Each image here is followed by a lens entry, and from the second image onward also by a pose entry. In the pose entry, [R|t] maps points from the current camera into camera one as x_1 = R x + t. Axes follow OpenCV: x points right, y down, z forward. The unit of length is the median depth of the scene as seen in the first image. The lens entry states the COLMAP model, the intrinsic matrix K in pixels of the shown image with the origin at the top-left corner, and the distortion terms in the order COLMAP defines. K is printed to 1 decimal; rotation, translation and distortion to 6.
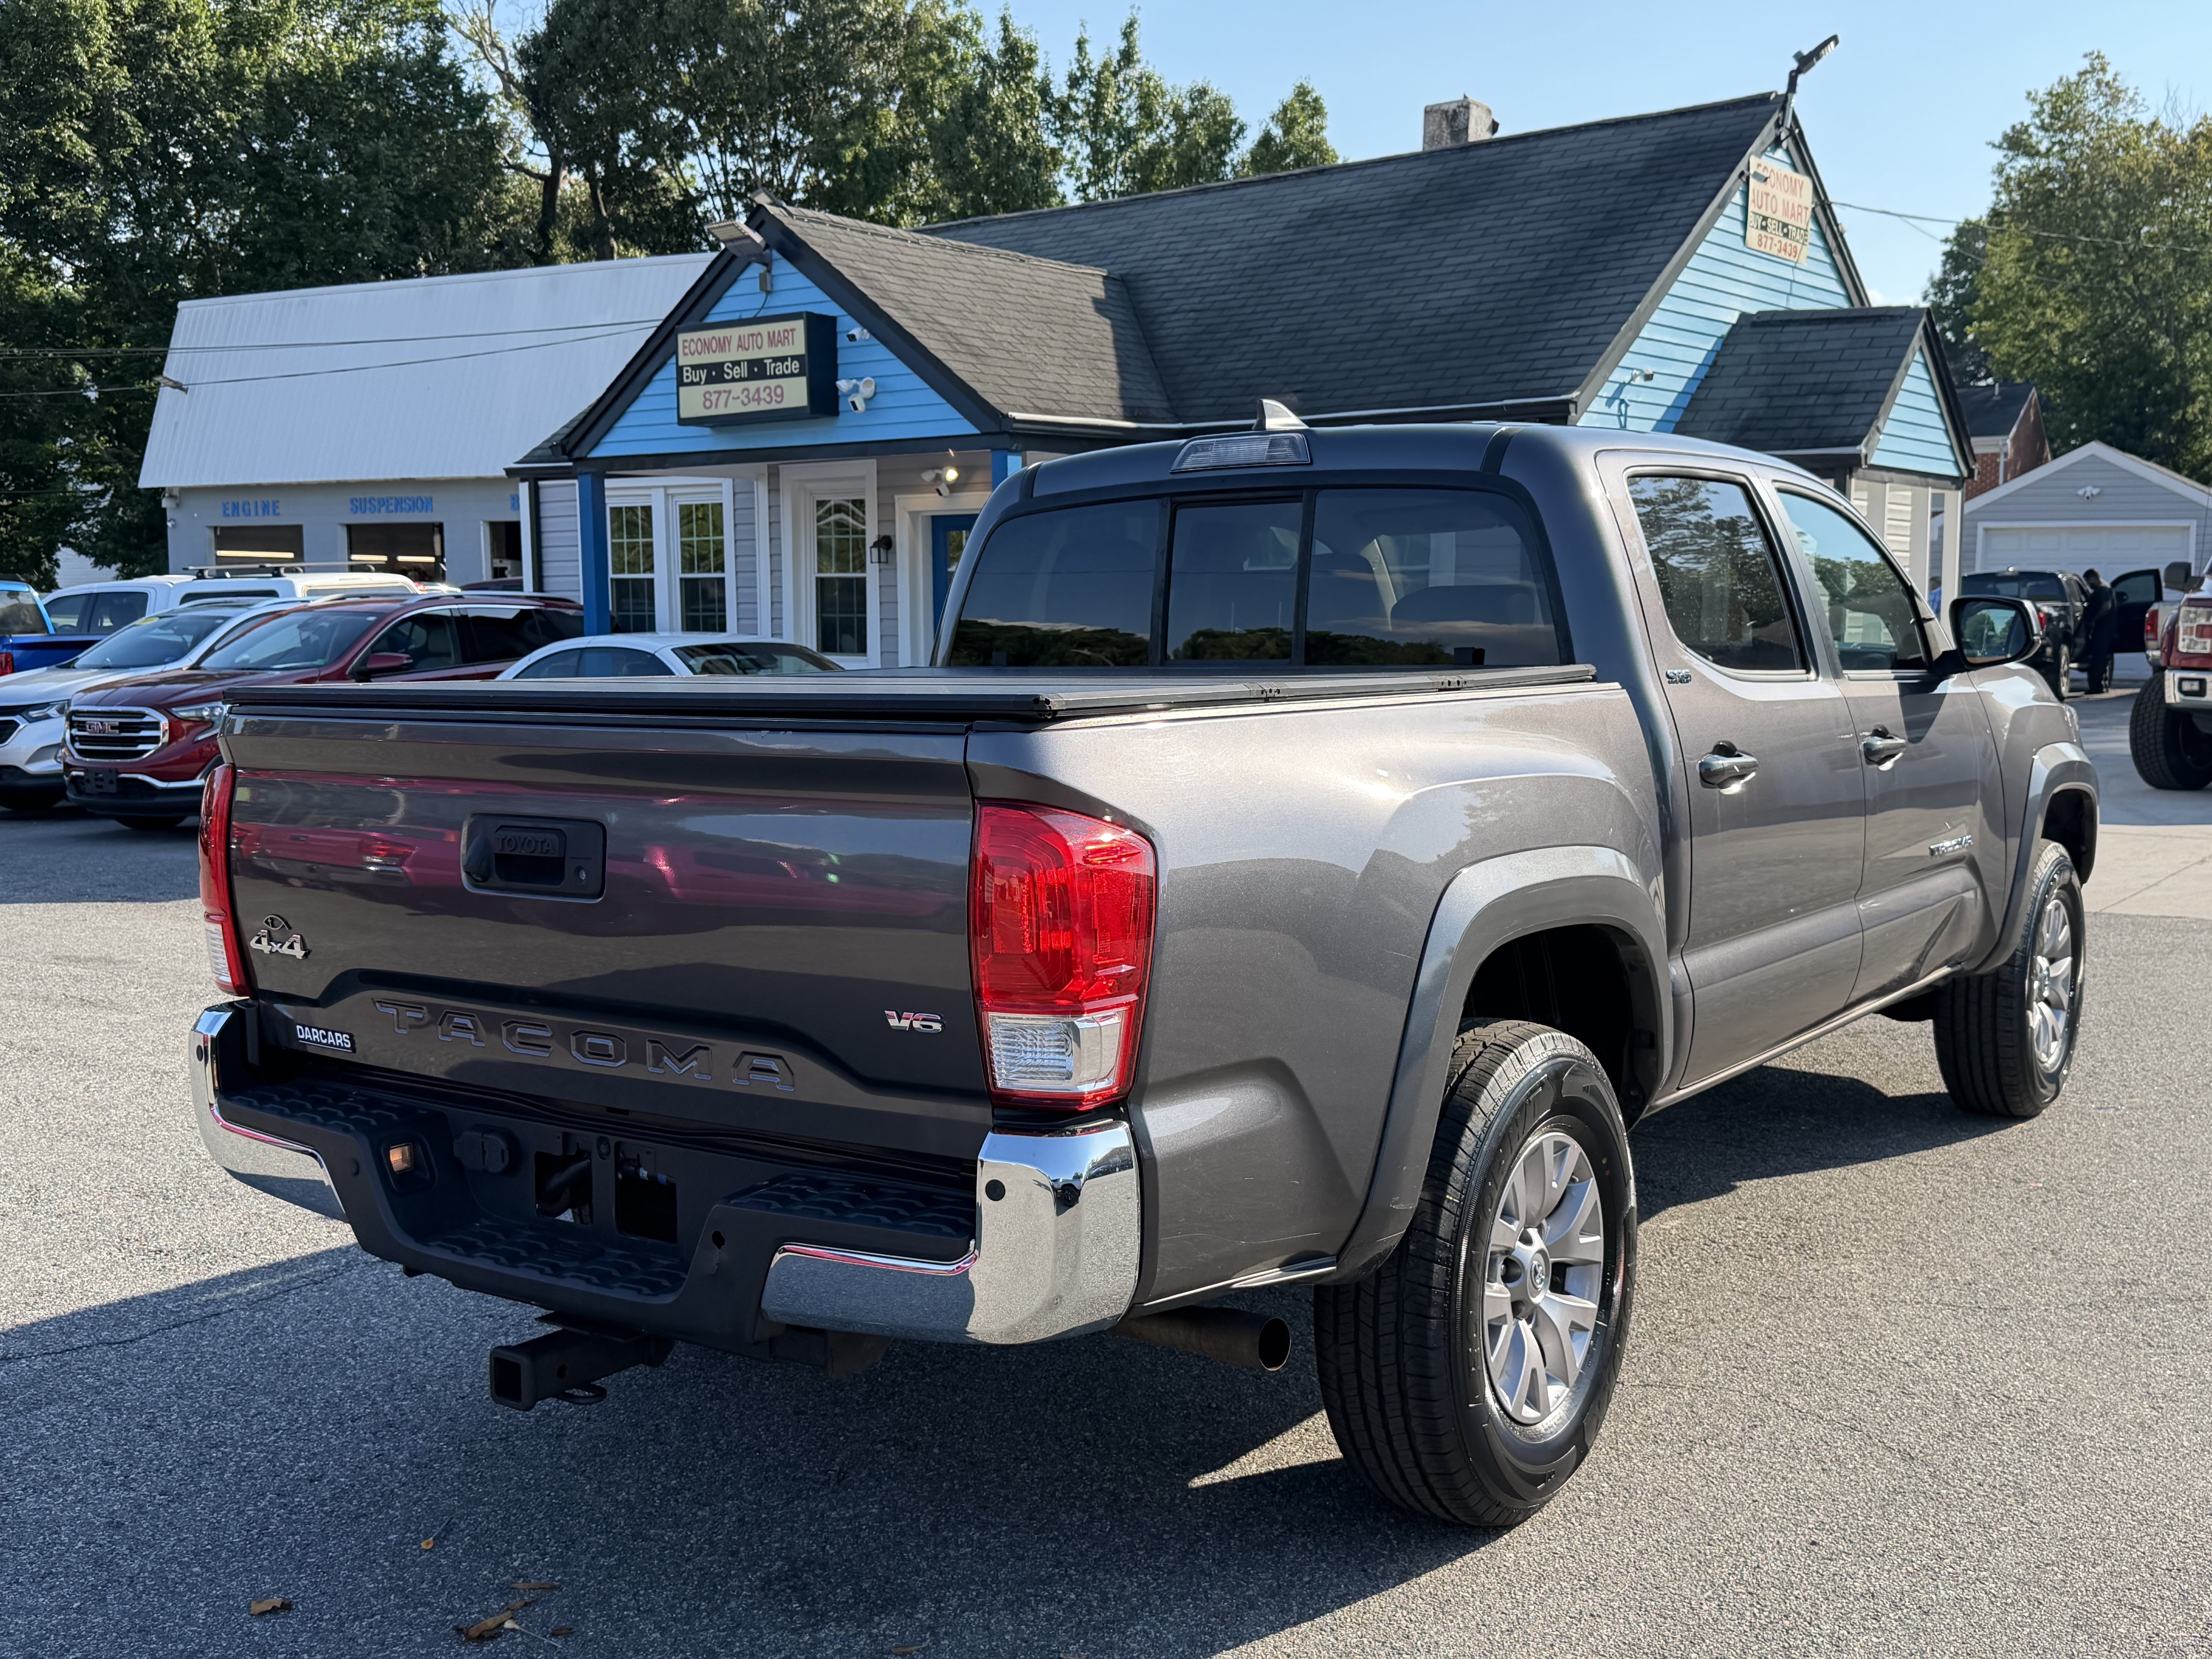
lens RADIAL K [[2212.1, 0, 1106.0], [0, 2212.1, 829.5], [0, 0, 1]] dist [0.131504, -0.287019]
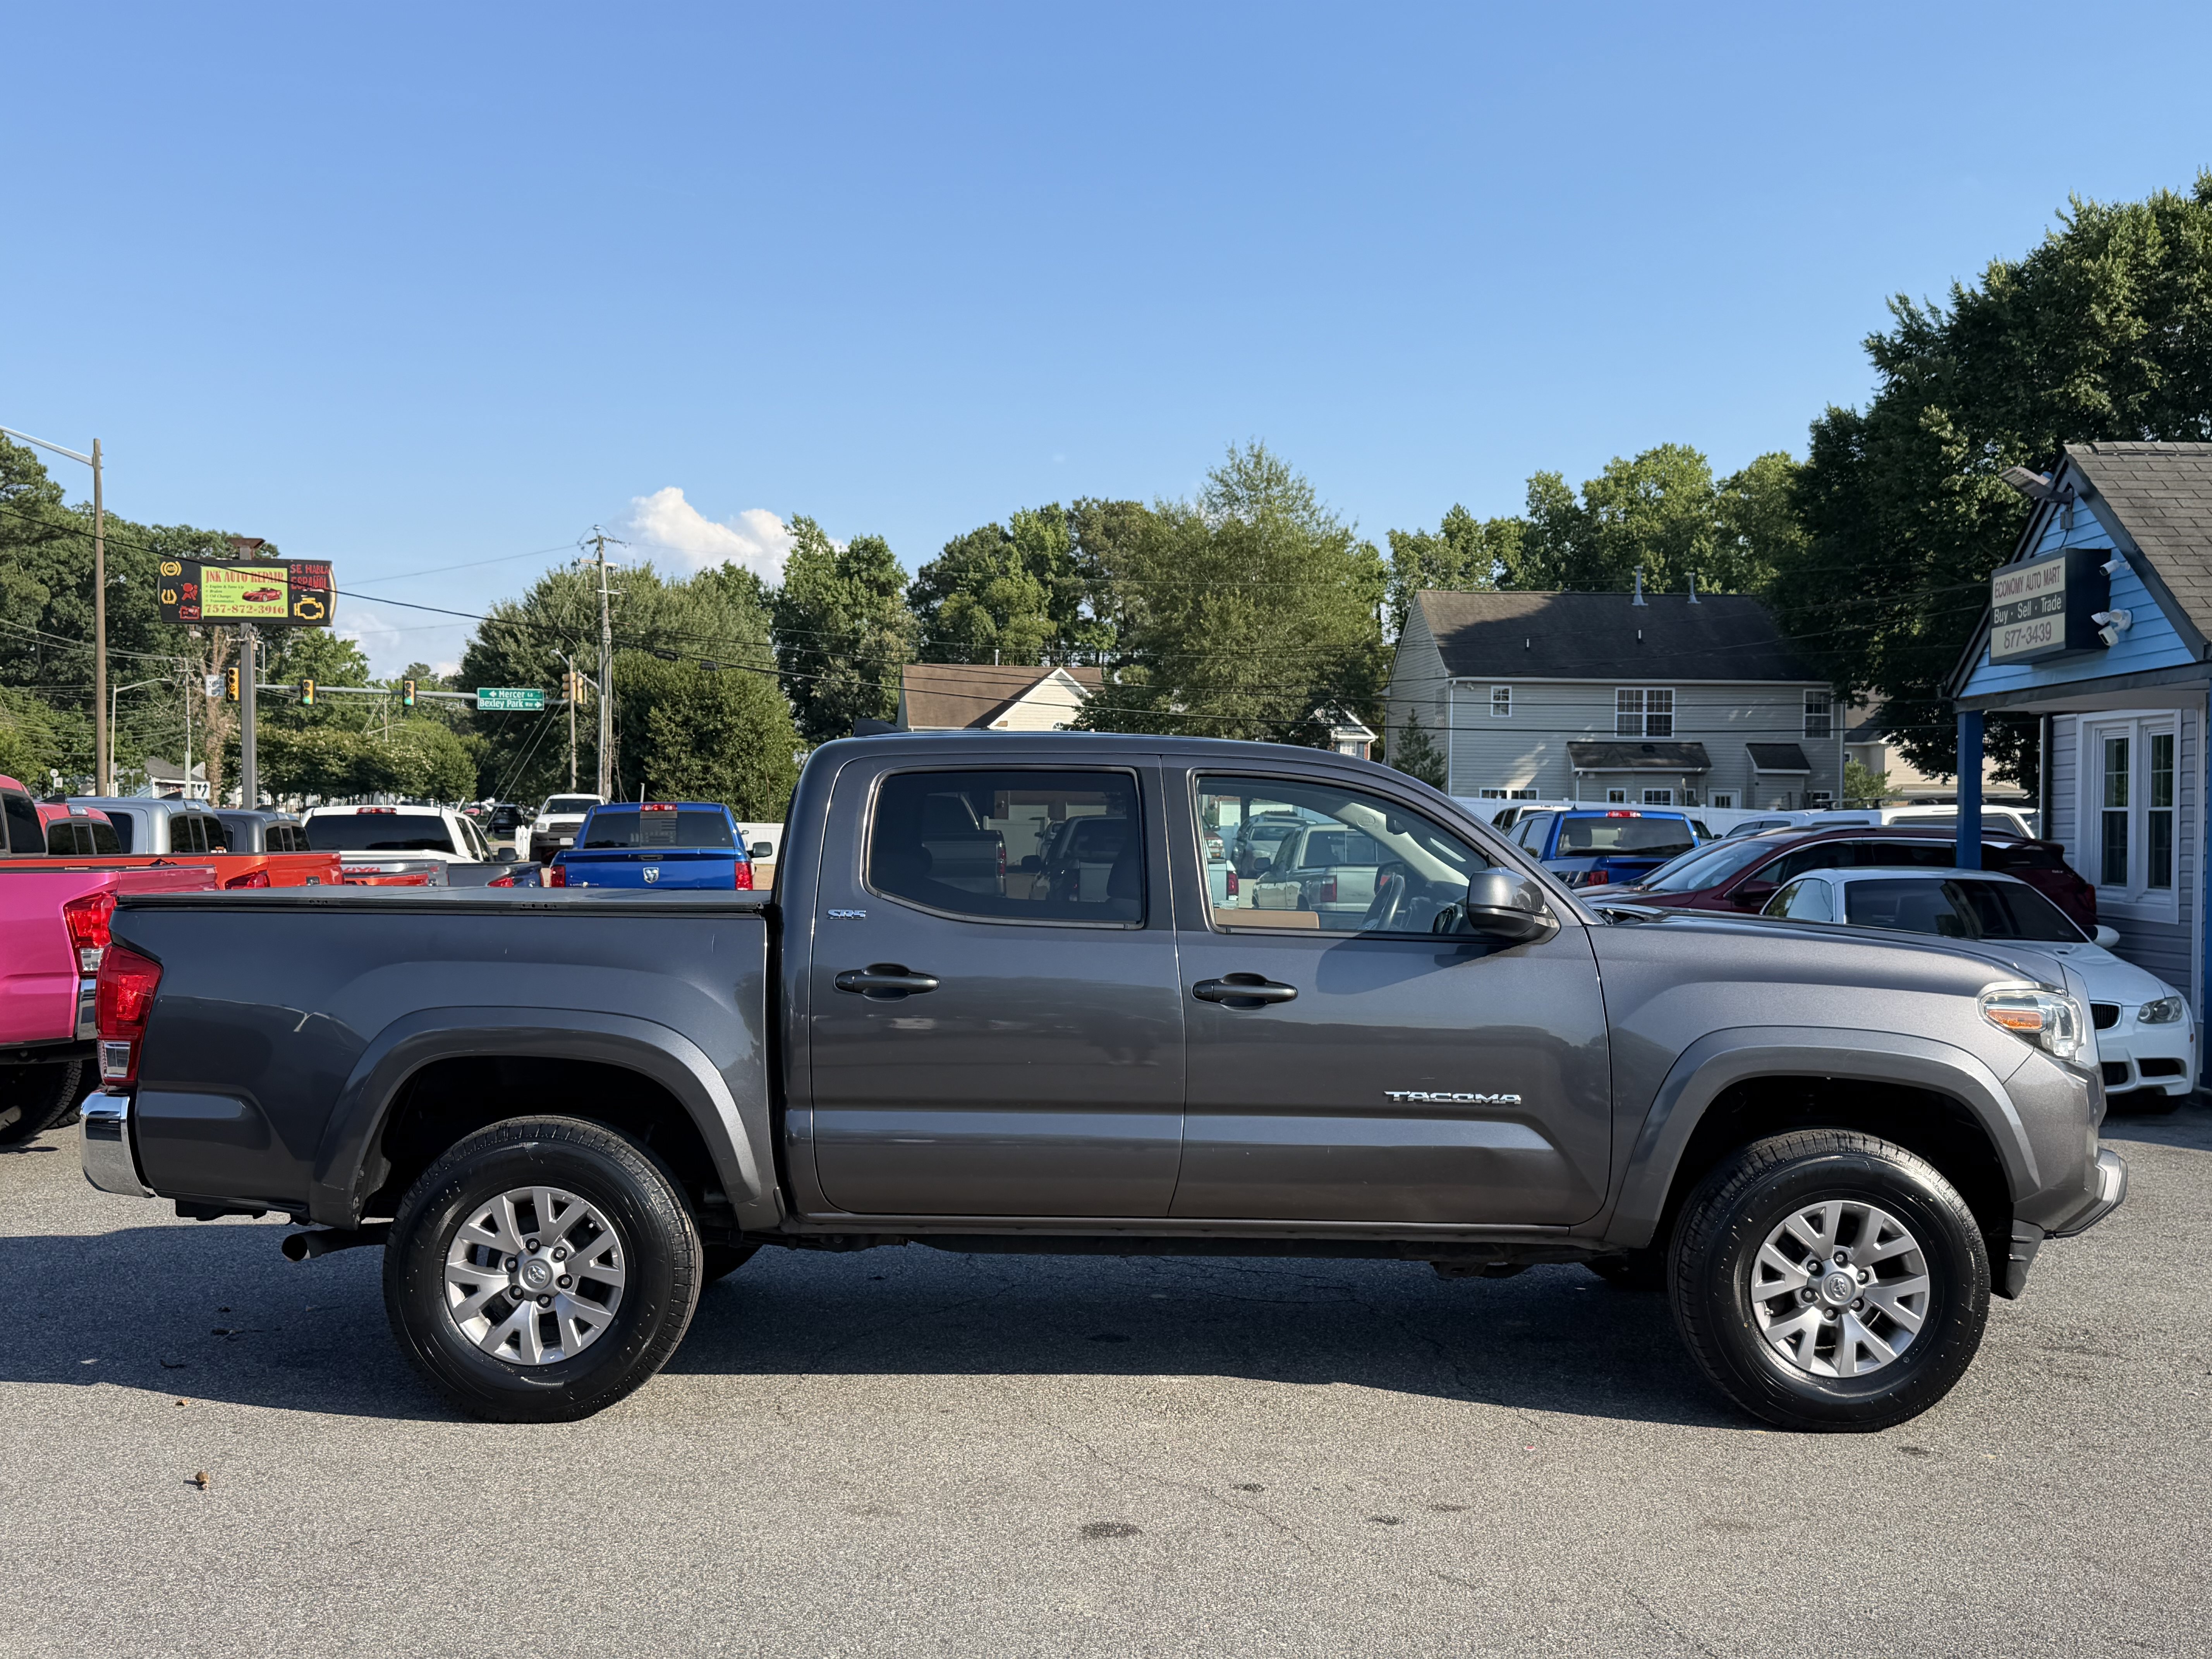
lens RADIAL K [[2212.1, 0, 1106.0], [0, 2212.1, 829.5], [0, 0, 1]] dist [0.131504, -0.287019]
pose [[0.572350, 0.013484, -0.819899, 0.398911], [-0.092367, 0.994562, -0.048122, -0.018605], [0.814791, 0.103274, 0.570483, 0.085928]]
